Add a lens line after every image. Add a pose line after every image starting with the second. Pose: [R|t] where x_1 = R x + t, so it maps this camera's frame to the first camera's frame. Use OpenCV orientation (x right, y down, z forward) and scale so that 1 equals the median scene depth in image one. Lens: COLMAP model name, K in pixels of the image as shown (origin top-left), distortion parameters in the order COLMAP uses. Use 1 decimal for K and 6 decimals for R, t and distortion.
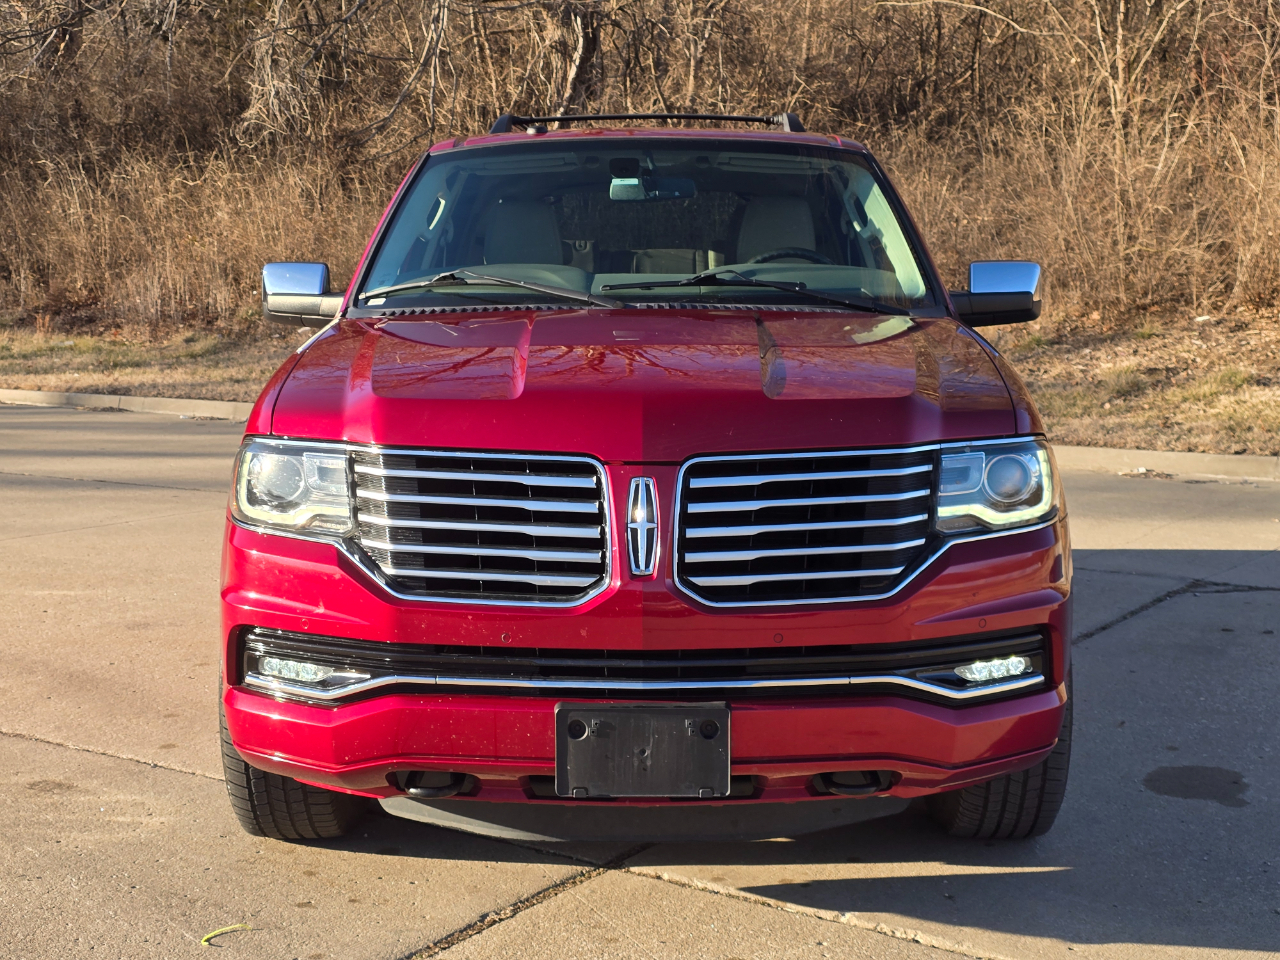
lens RADIAL K [[1689.1, 0, 652.3], [0, 1689.1, 474.7], [0, 0, 1]] dist [0.147582, -0.405162]
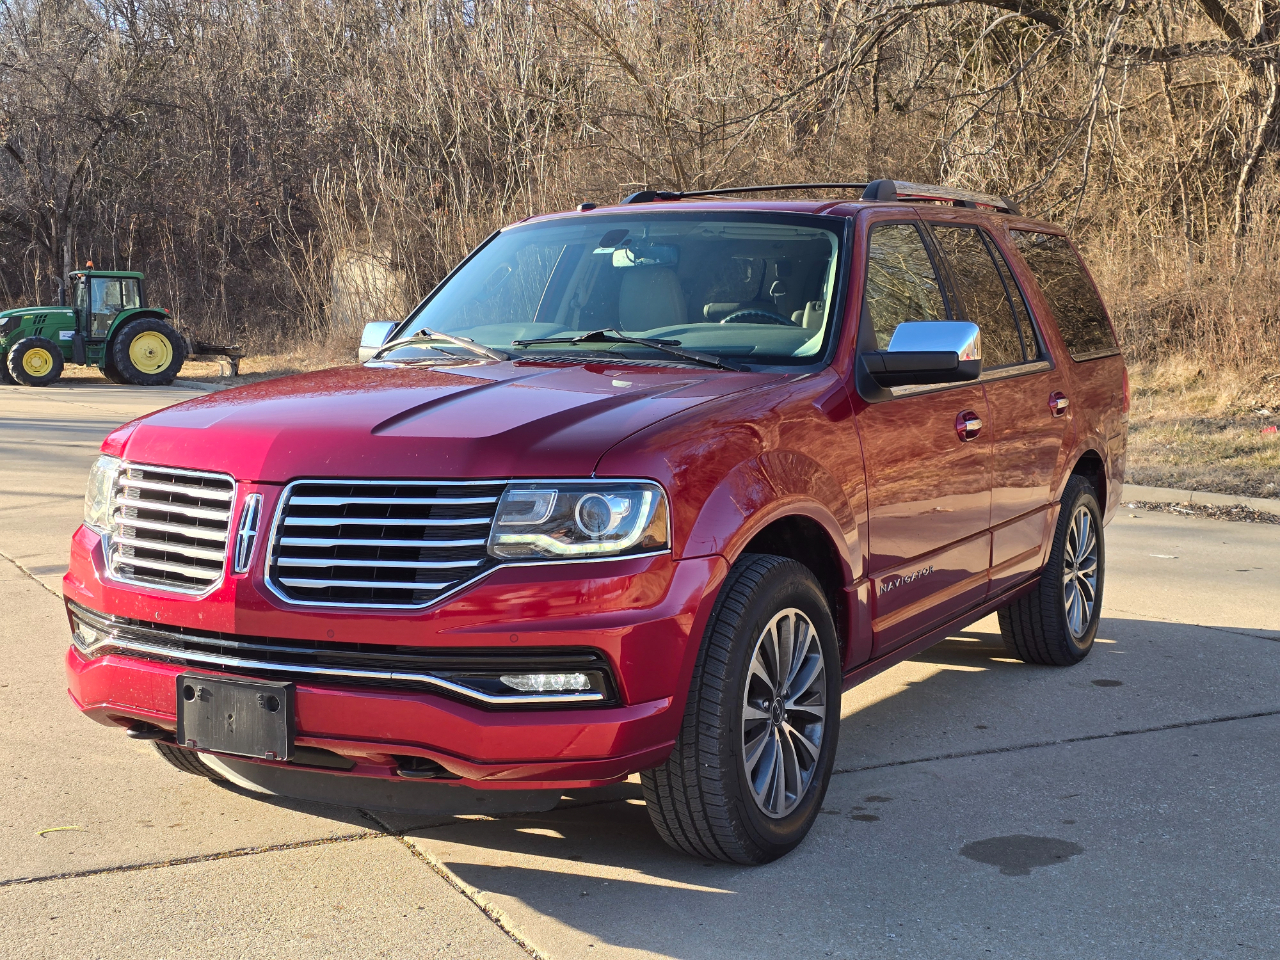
lens RADIAL K [[1689.1, 0, 652.3], [0, 1689.1, 474.7], [0, 0, 1]] dist [0.147582, -0.405162]
pose [[0.883902, 0.042912, -0.465700, 0.765233], [-0.059014, 0.998056, -0.020044, -0.004329], [0.463934, 0.045200, 0.884716, 0.036621]]
